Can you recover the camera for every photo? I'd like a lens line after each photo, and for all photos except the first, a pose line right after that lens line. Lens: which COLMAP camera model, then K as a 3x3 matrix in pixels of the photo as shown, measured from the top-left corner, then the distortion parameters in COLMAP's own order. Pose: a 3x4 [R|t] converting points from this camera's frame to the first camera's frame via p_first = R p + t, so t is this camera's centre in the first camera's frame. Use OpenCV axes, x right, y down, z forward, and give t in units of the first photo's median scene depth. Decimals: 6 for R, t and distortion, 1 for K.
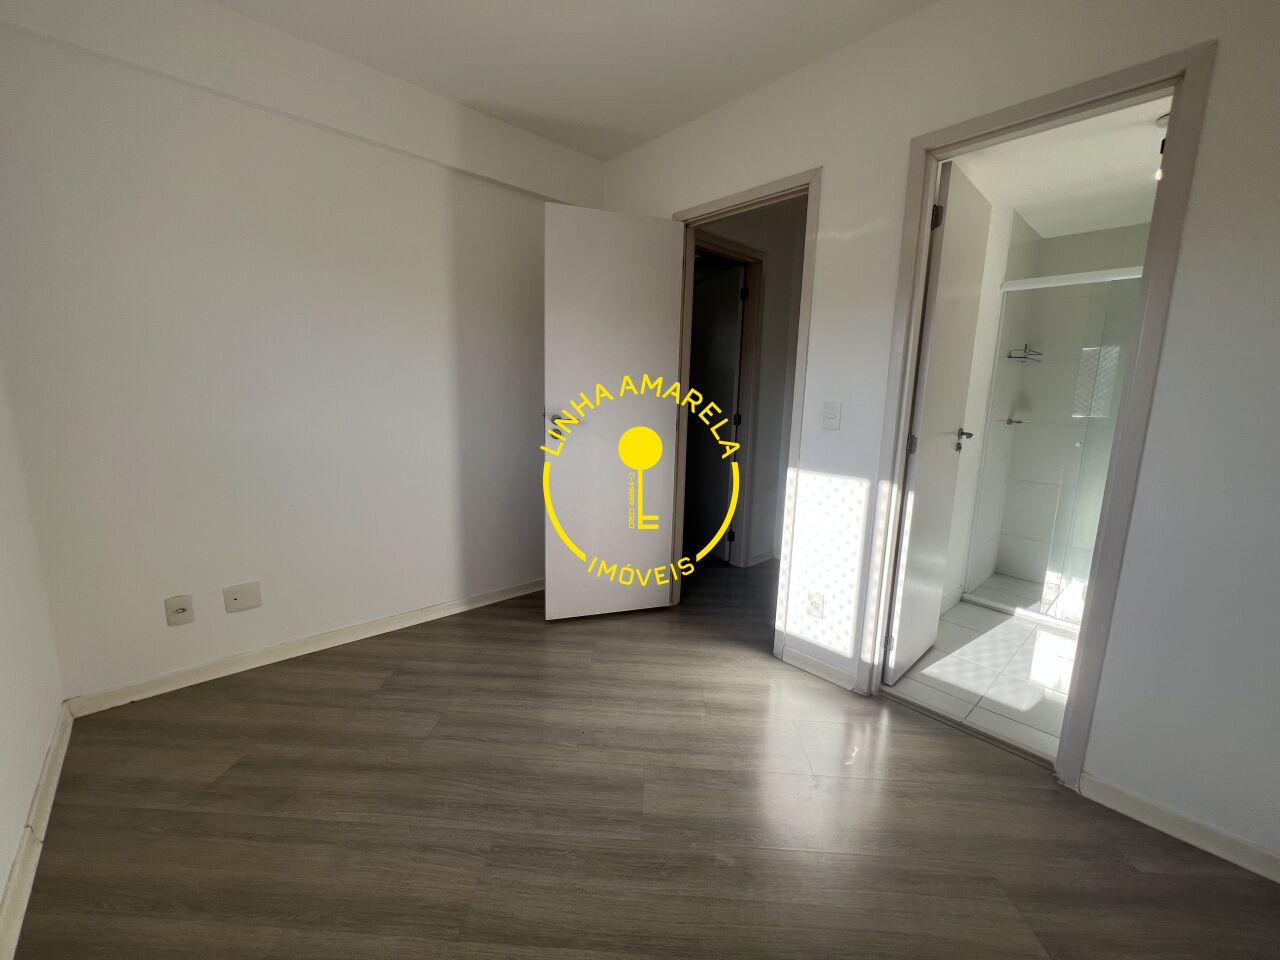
lens RADIAL K [[513.0, 0, 640.4], [0, 513.0, 479.8], [0, 0, 1]] dist [-0.001802, -0.000137]
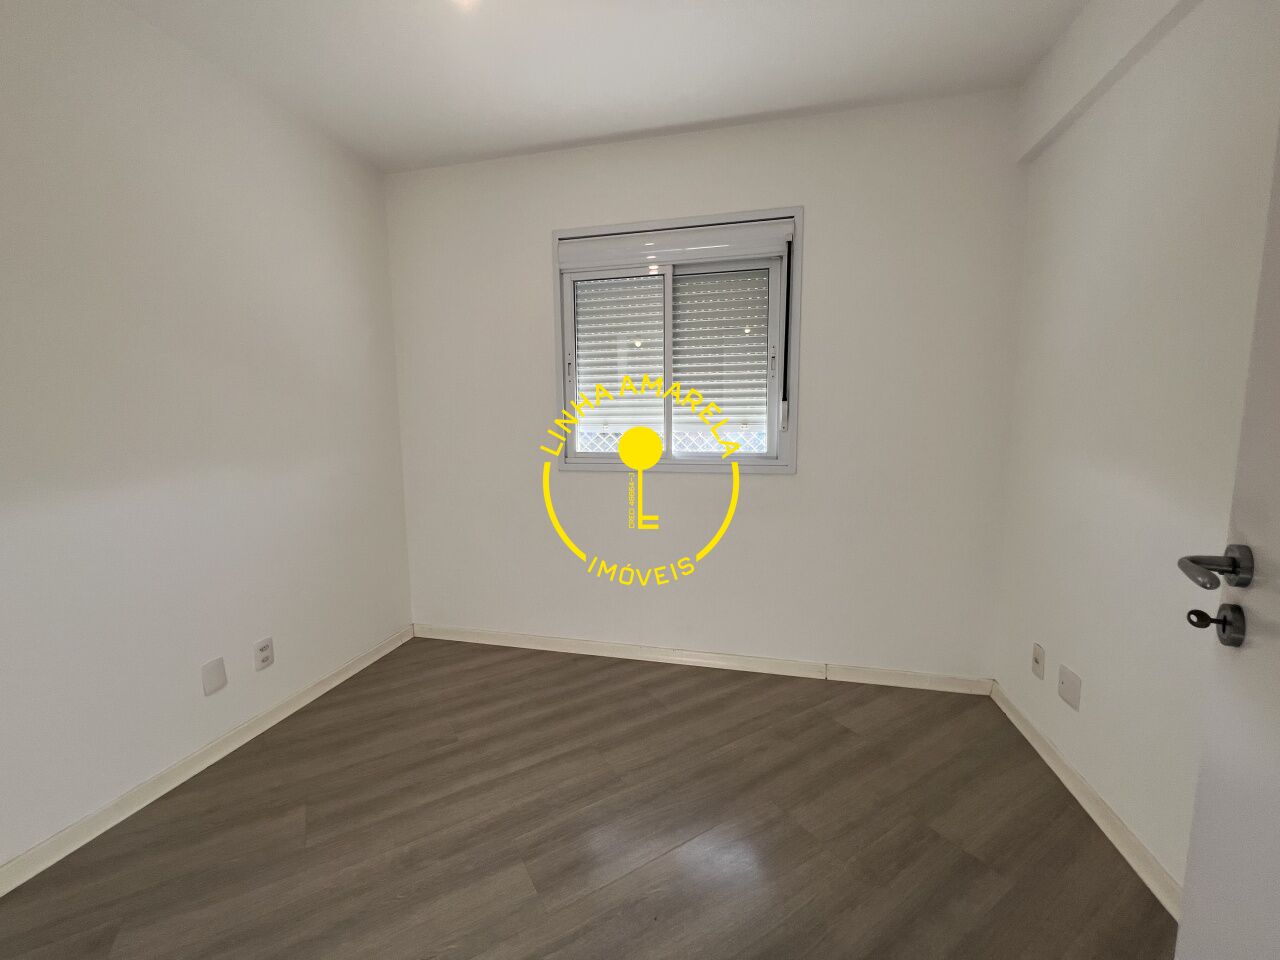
lens RADIAL K [[513.0, 0, 639.7], [0, 513.0, 479.4], [0, 0, 1]] dist [-0.001802, -0.000137]
pose [[-0.830595, 0.049661, -0.554659, 0.300837], [-0.102752, 0.965247, 0.240293, -0.287366], [0.547316, 0.256579, -0.796626, 1.588962]]
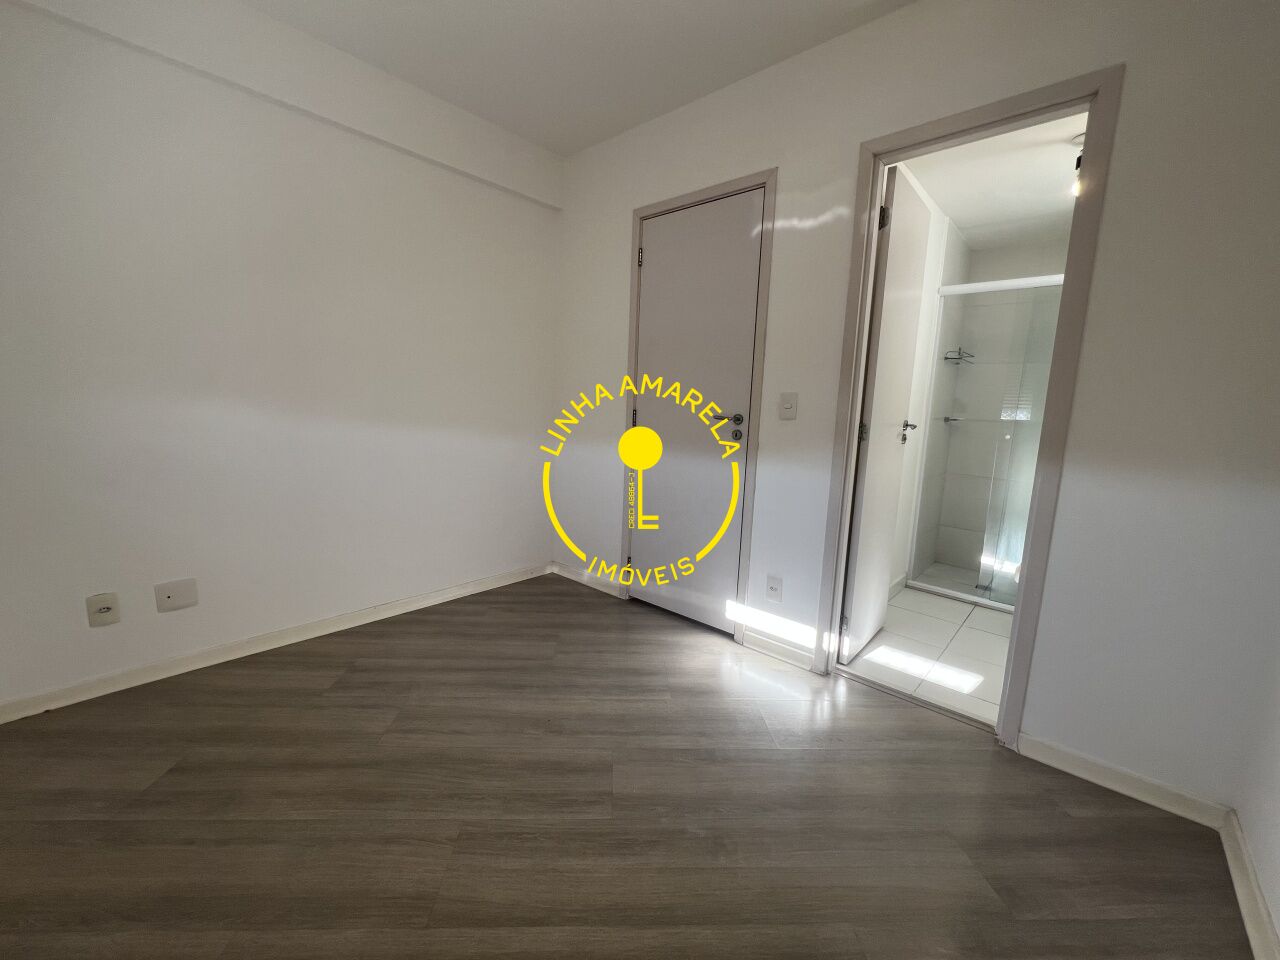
lens RADIAL K [[511.2, 0, 640.4], [0, 511.2, 480.2], [0, 0, 1]] dist [-0.002011, 0.000353]
pose [[0.995858, -0.004462, 0.090812, -0.027732], [0.005592, 0.999910, -0.012190, 0.049033], [-0.090749, 0.012647, 0.995793, -0.003663]]
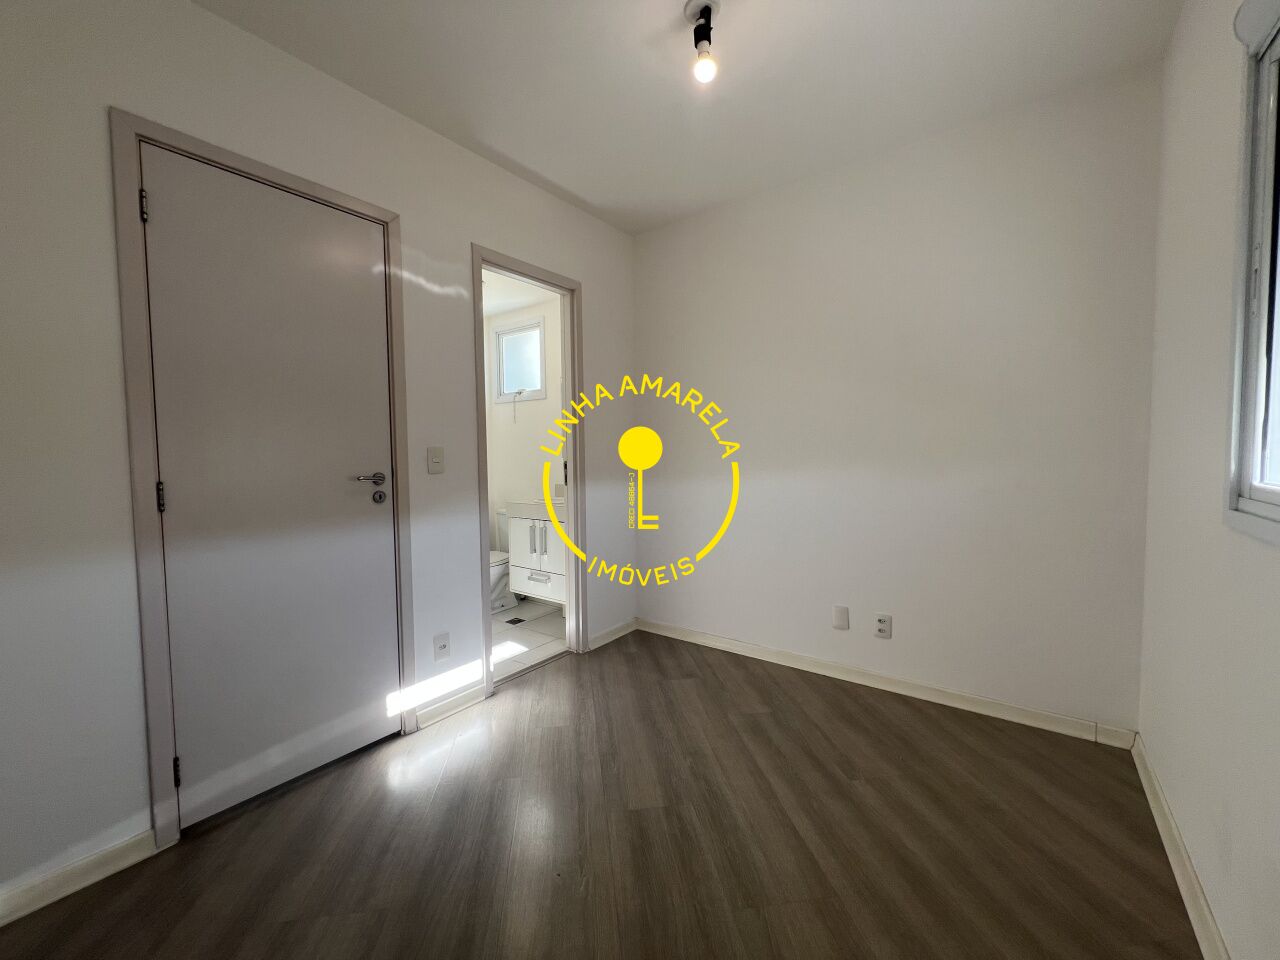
lens RADIAL K [[513.0, 0, 633.1], [0, 513.0, 479.9], [0, 0, 1]] dist [-0.001802, -0.000137]
pose [[-0.174591, -0.077873, 0.981557, -0.955239], [0.169087, 0.979688, 0.107800, -0.170787], [-0.970014, 0.184790, -0.157877, 1.031626]]
